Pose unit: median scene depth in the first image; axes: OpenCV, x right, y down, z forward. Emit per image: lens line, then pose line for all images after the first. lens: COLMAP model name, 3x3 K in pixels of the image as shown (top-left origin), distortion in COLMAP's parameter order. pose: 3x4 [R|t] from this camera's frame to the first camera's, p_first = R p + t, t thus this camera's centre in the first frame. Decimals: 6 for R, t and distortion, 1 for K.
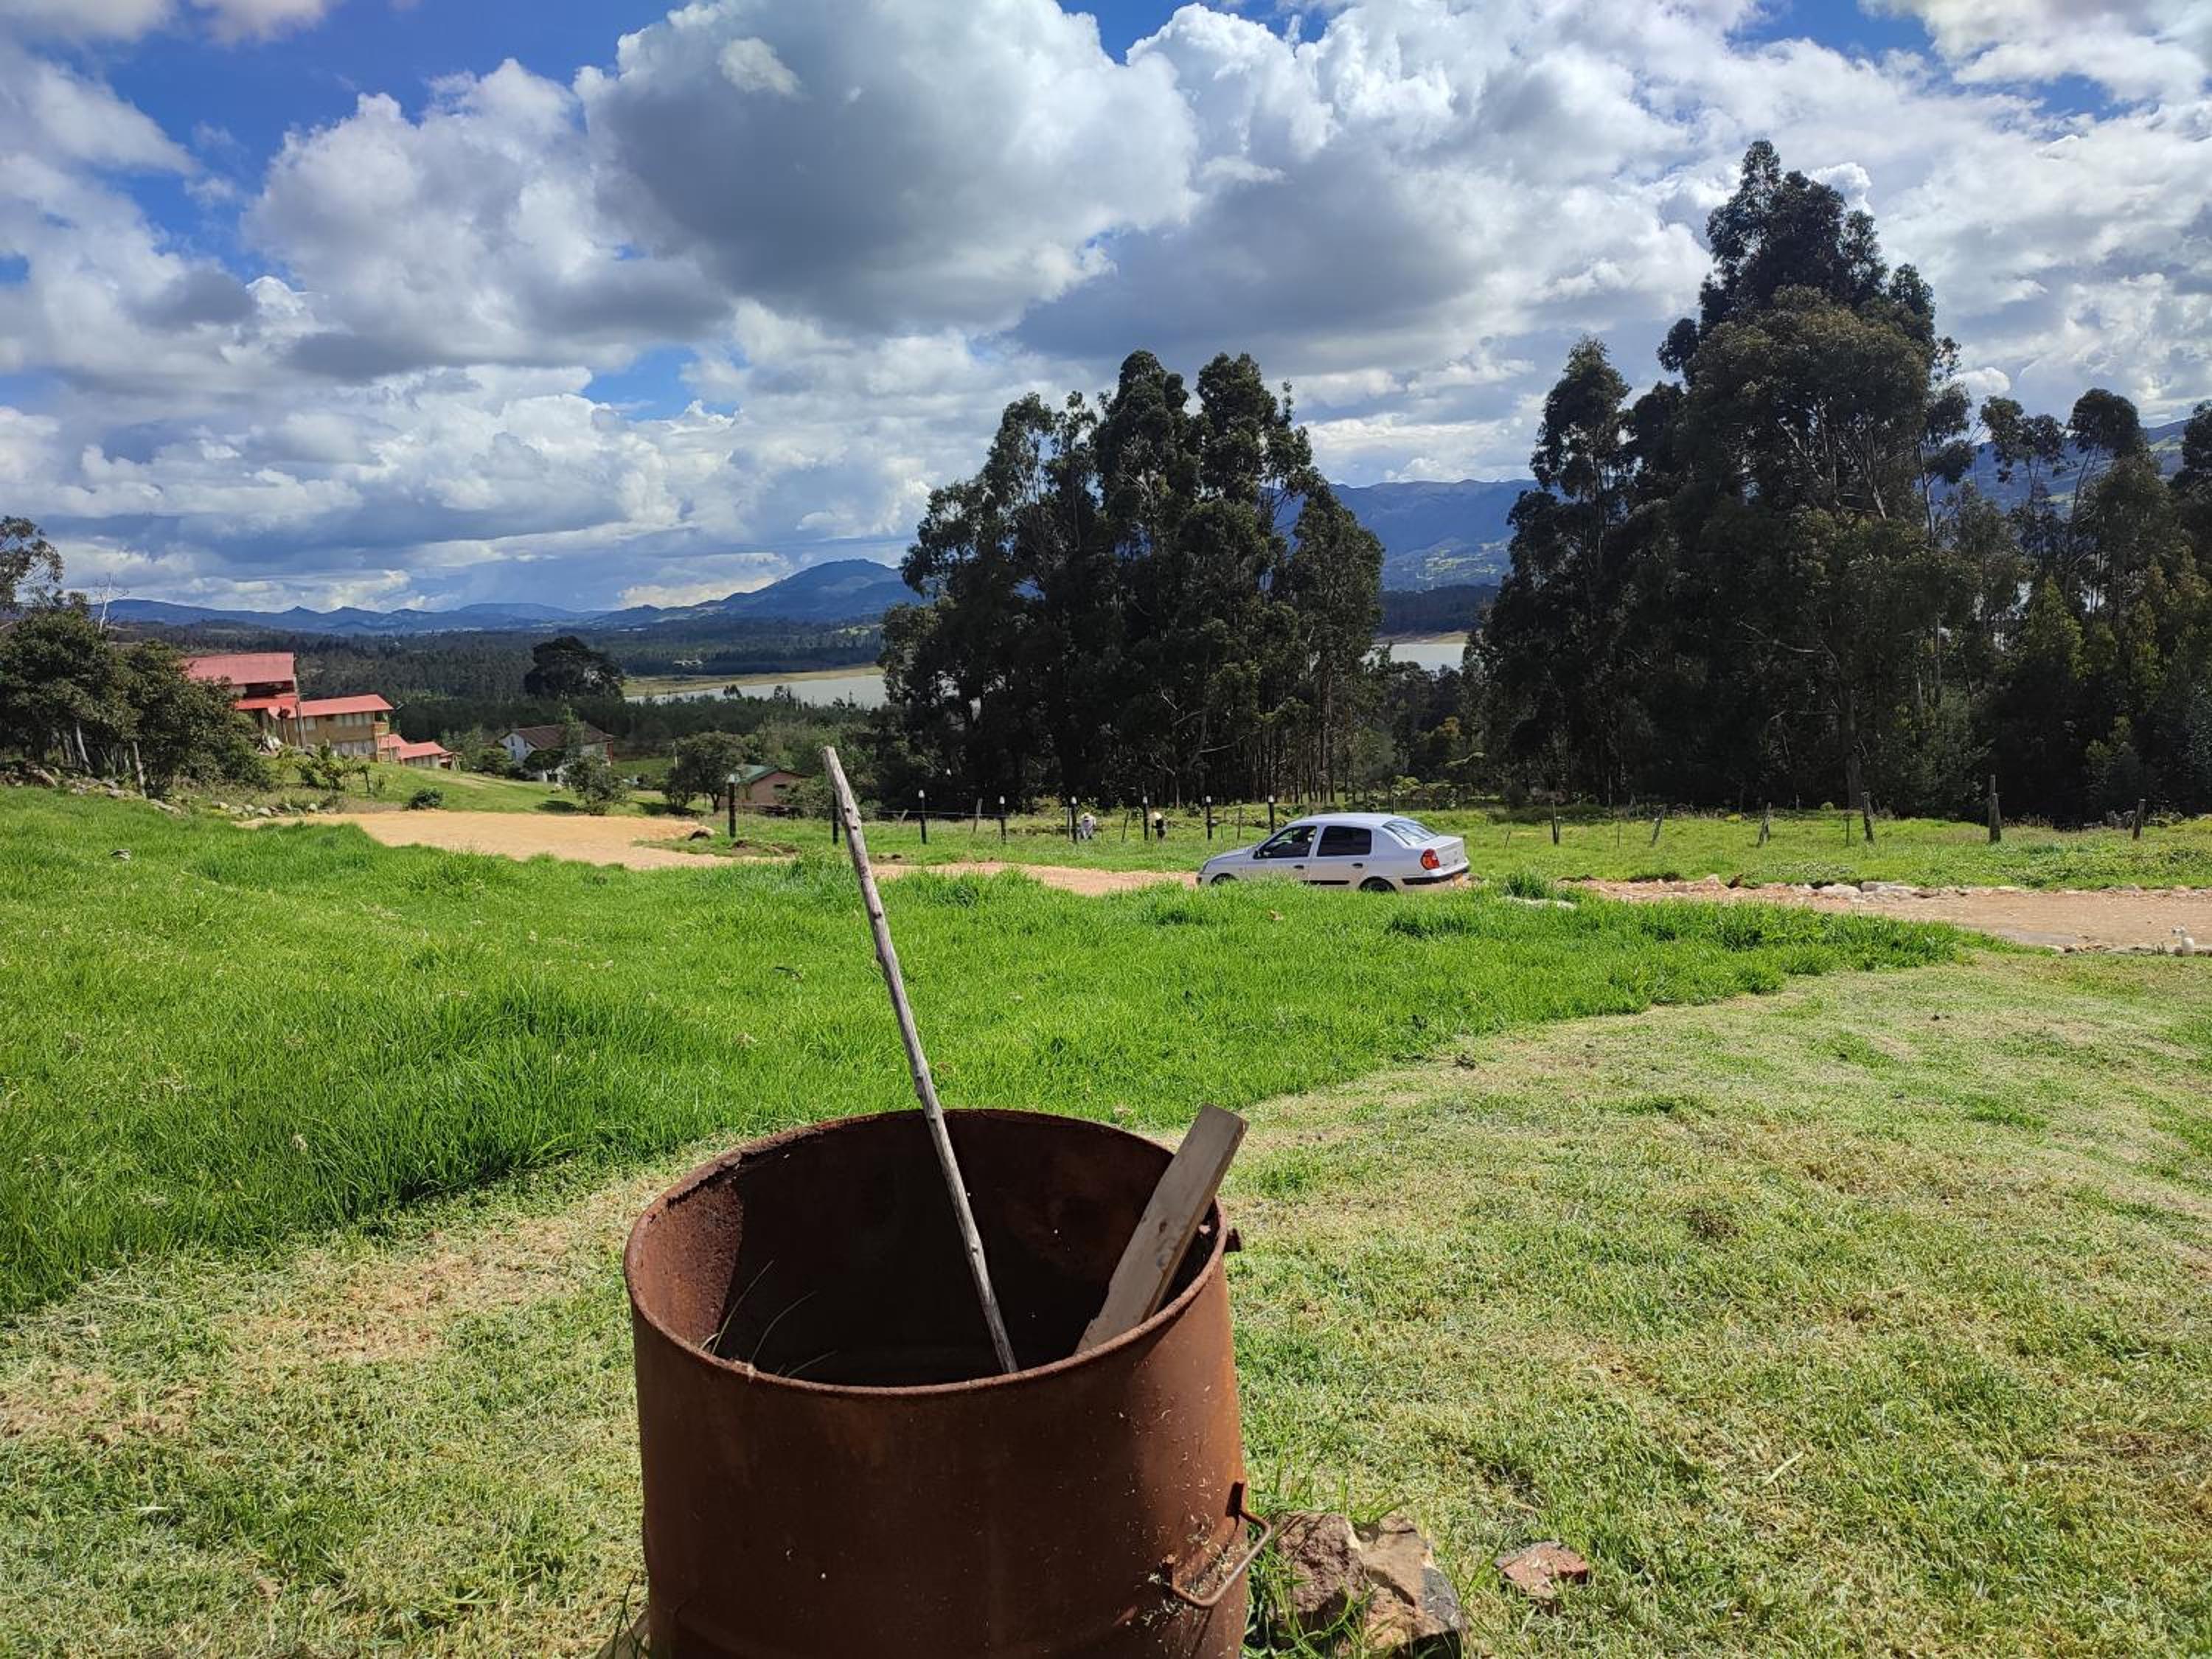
lens RADIAL K [[1612.0, 0, 1126.3], [0, 1612.0, 815.4], [0, 0, 1]] dist [0.013496, -0.002946]
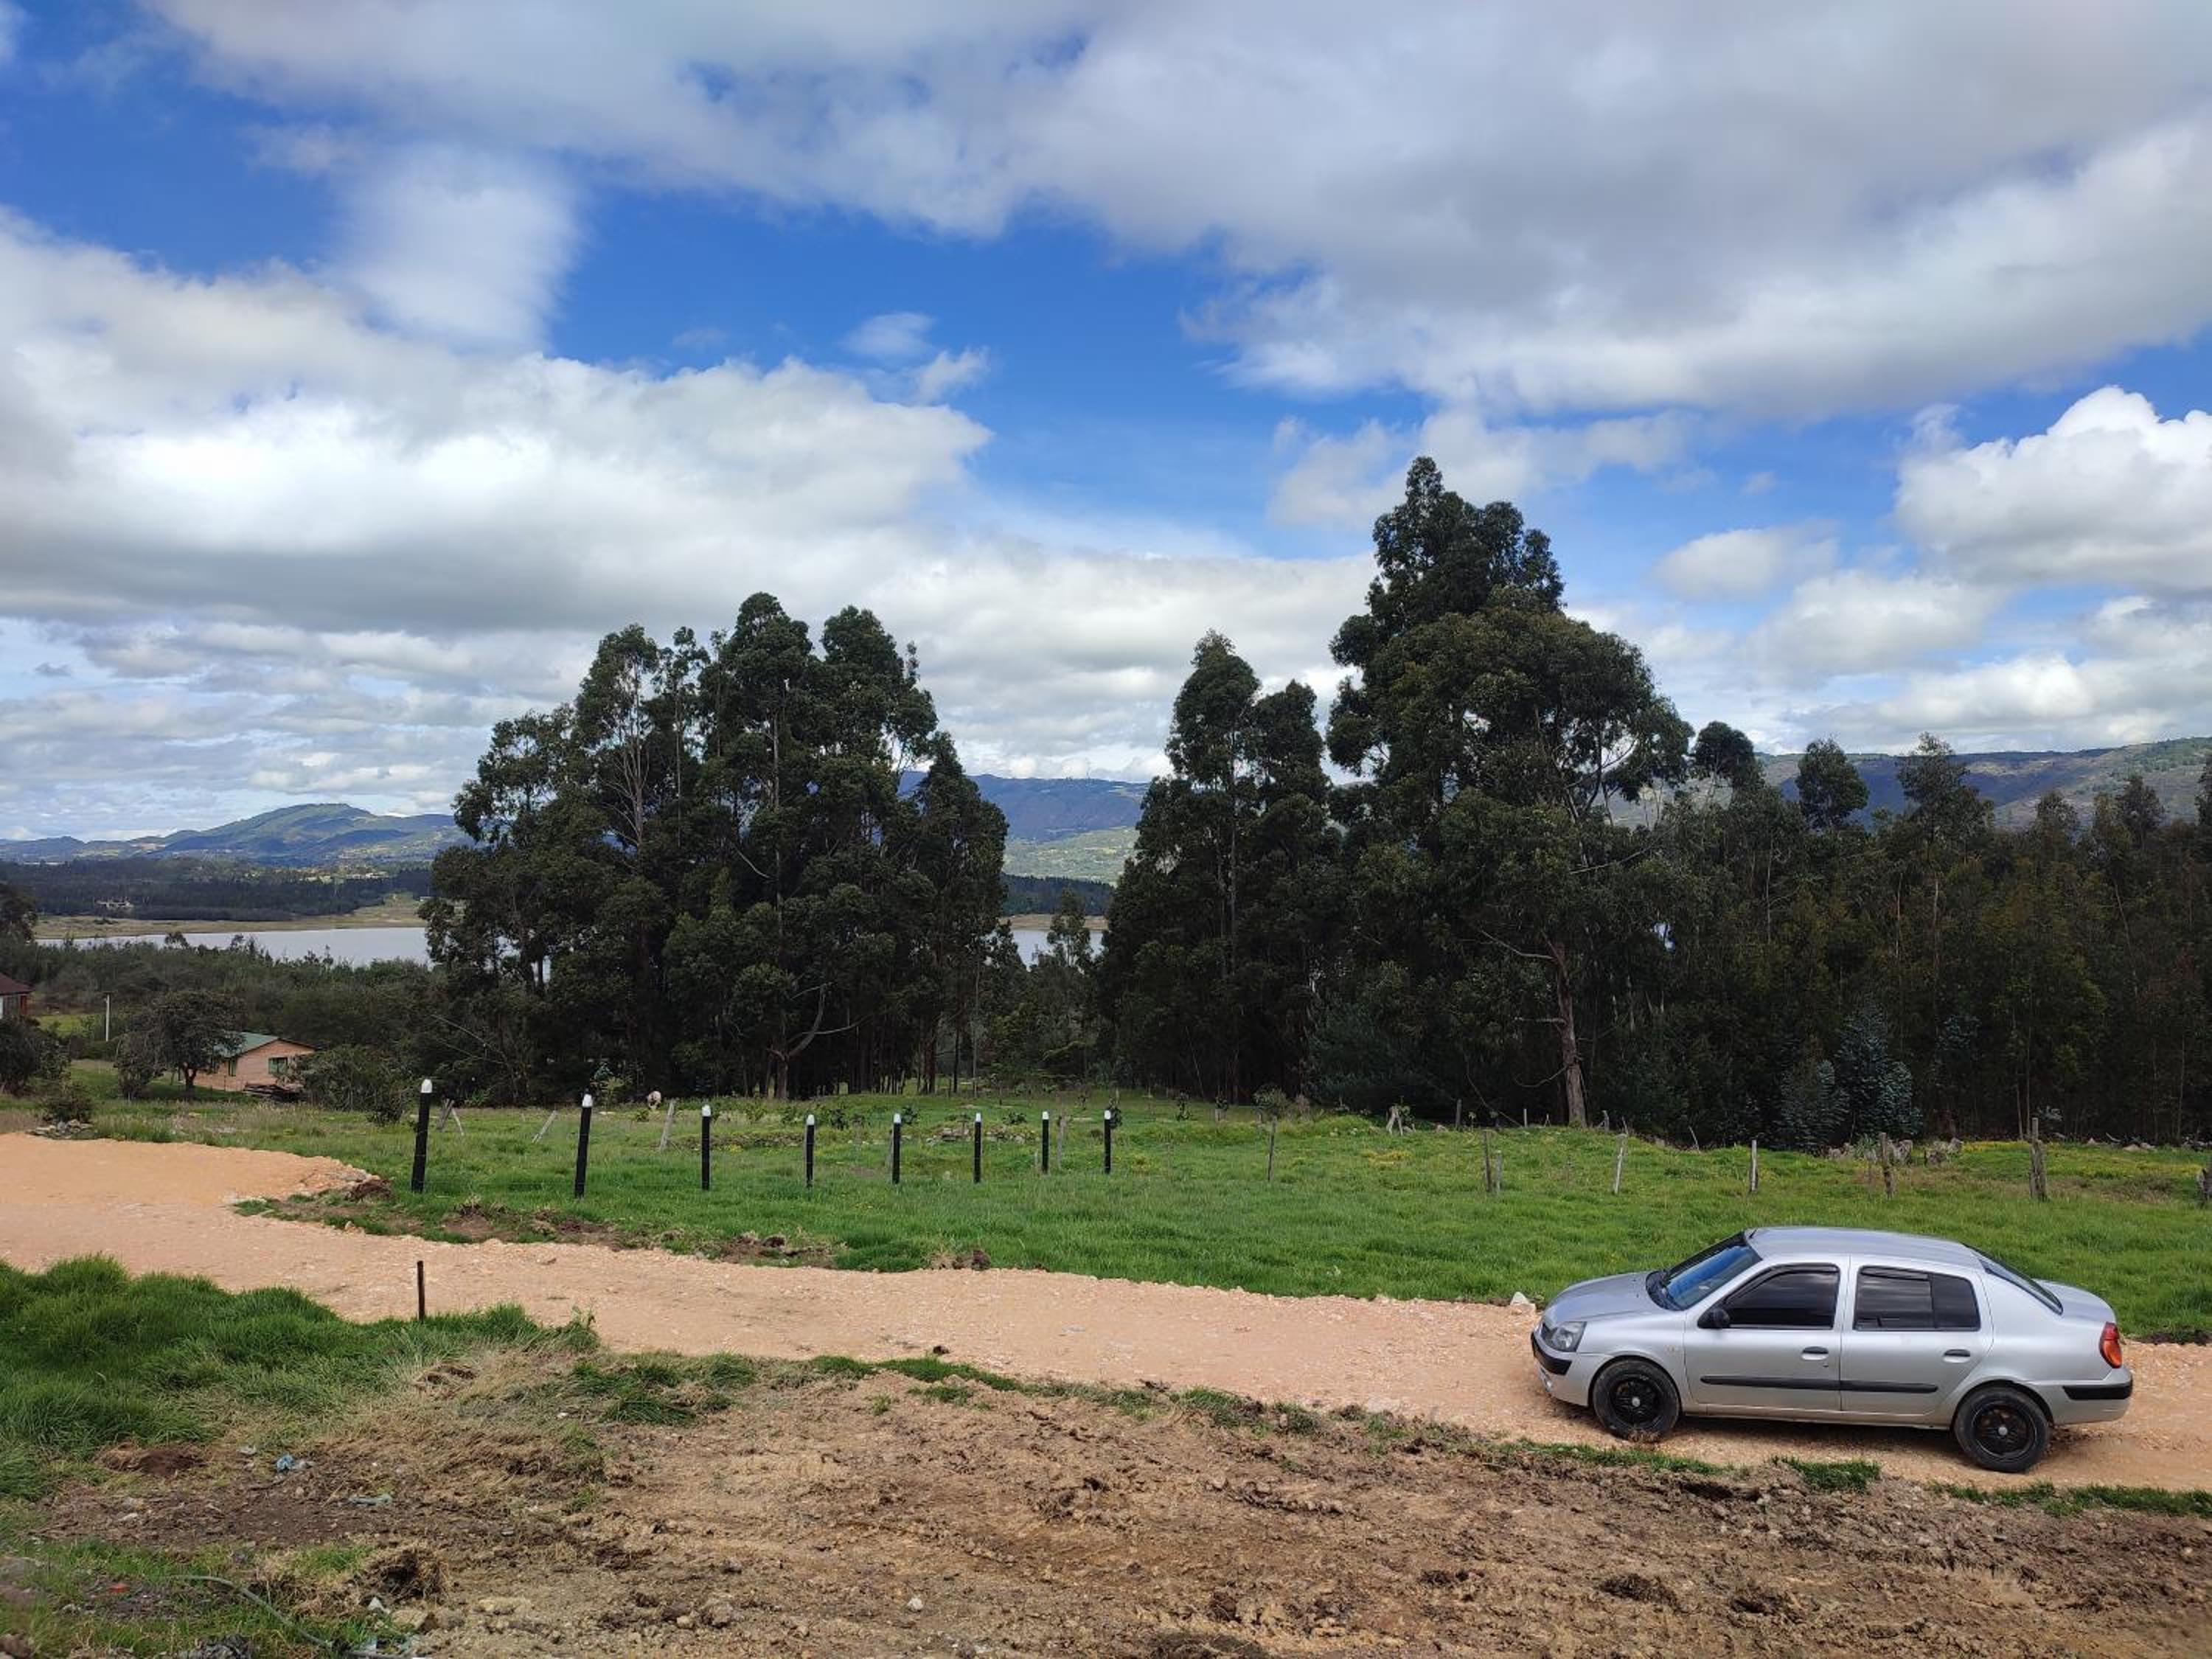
lens RADIAL K [[1609.6, 0, 1110.5], [0, 1609.6, 844.9], [0, 0, 1]] dist [0.034539, -0.031187]
pose [[0.957304, 0.068316, 0.280895, -0.049330], [-0.024319, 0.987263, -0.157228, -0.007028], [-0.288059, 0.143684, 0.946772, 0.095404]]
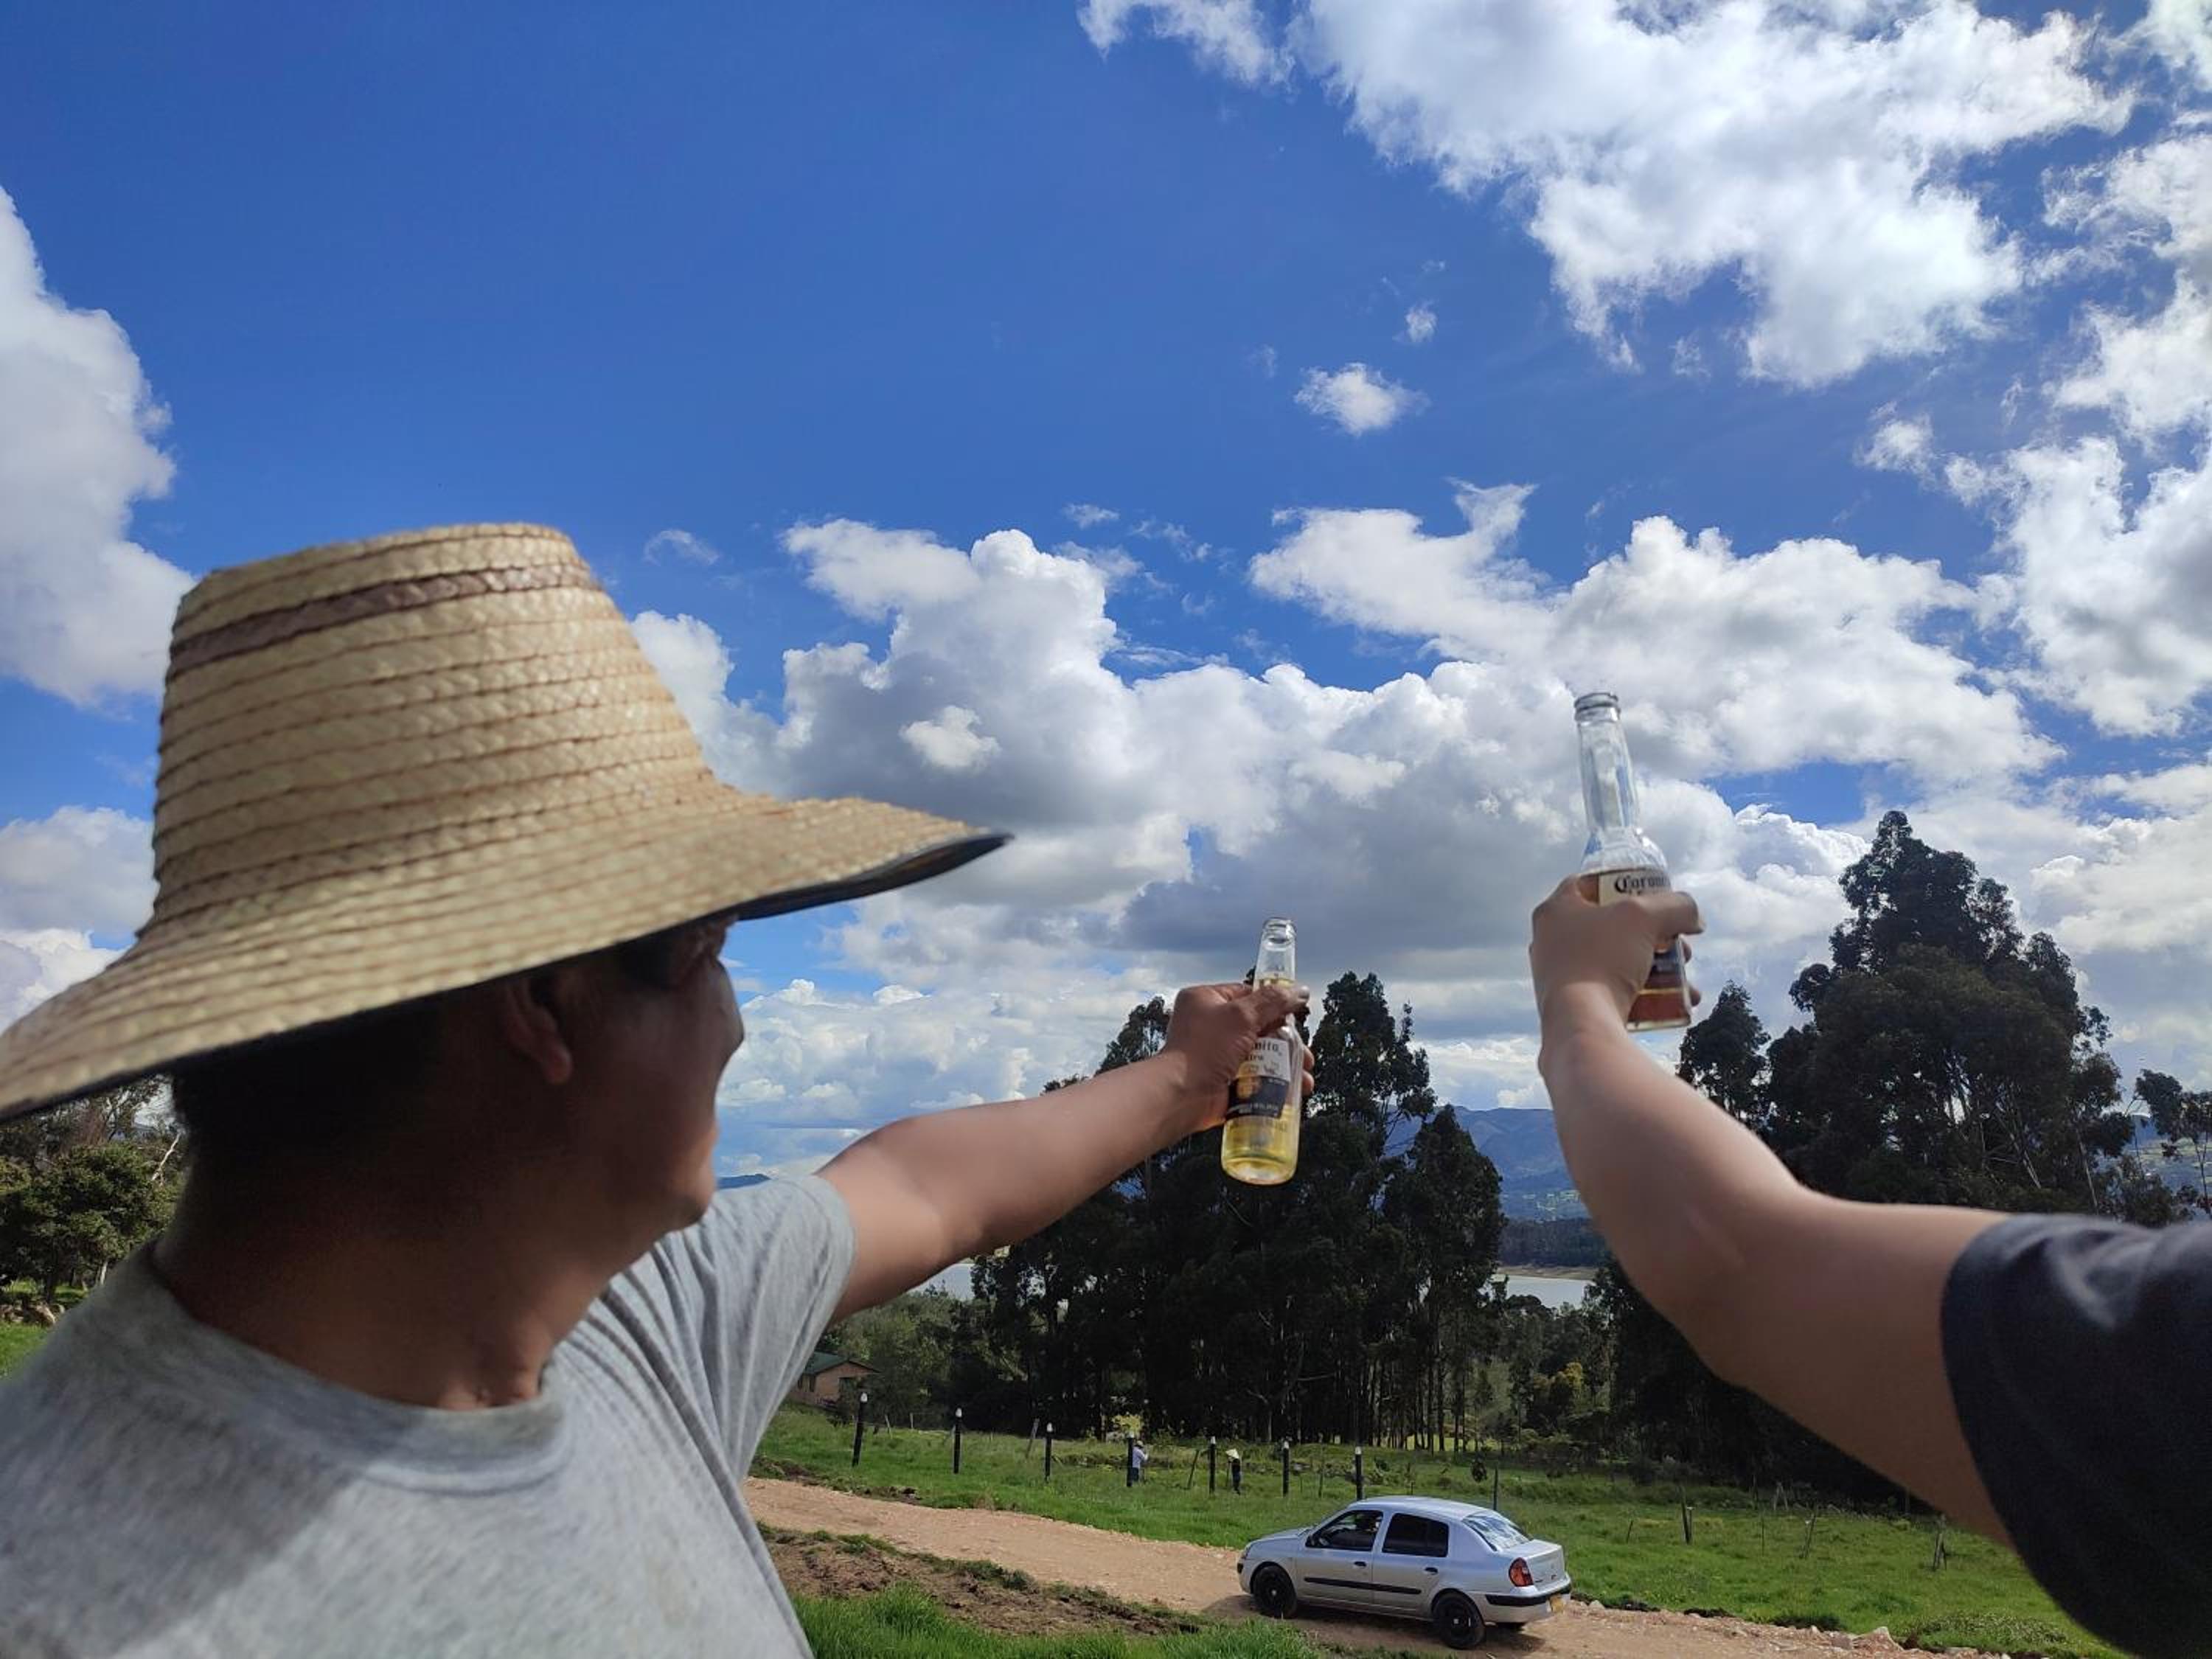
lens RADIAL K [[1612.0, 0, 1118.5], [0, 1612.0, 852.3], [0, 0, 1]] dist [0.013496, -0.002946]
pose [[0.994324, 0.060564, -0.087473, 0.006123], [-0.086648, 0.938065, -0.335449, -0.003792], [0.061739, 0.341125, 0.937988, 0.016672]]
